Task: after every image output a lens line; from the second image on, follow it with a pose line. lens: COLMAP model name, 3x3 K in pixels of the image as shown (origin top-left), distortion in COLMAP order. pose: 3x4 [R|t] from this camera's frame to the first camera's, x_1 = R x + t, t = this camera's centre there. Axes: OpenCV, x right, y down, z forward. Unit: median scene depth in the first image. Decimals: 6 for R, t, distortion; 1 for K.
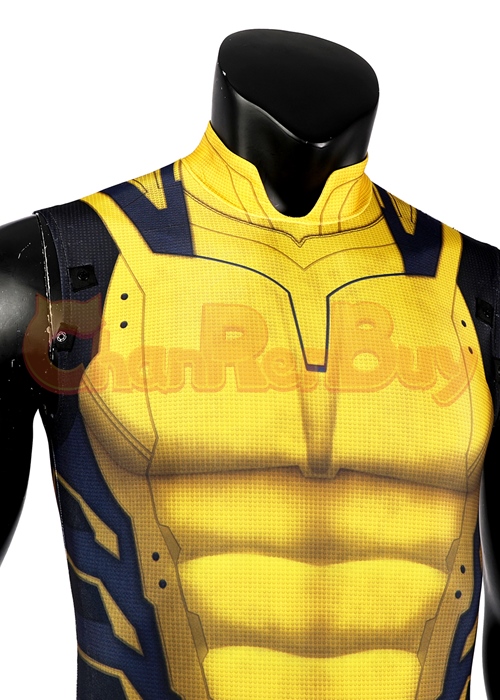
lens RADIAL K [[1271.9, 0, 208.7], [0, 1271.9, 347.0], [0, 0, 1]] dist [0.004590, -0.038652]
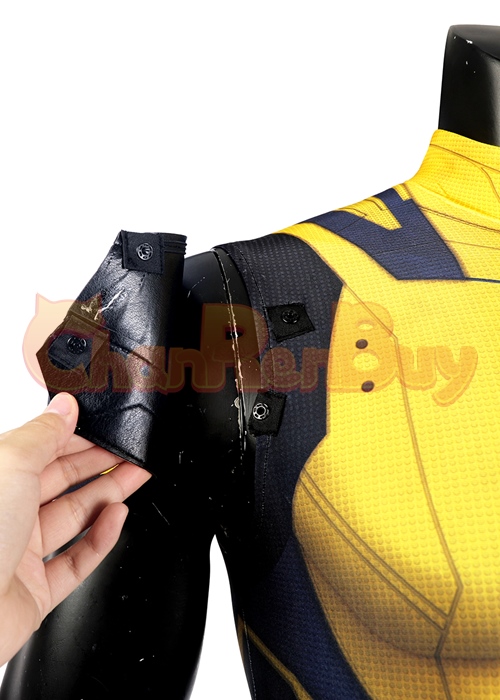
lens RADIAL K [[739.2, 0, 250.0], [0, 739.2, 350.0], [0, 0, 1]] dist [-0.054260, 0.005975]
pose [[0.999002, -0.028017, -0.034782, -0.110713], [0.021877, 0.985917, -0.165796, 0.022251], [0.038937, 0.164870, 0.985547, 0.660839]]
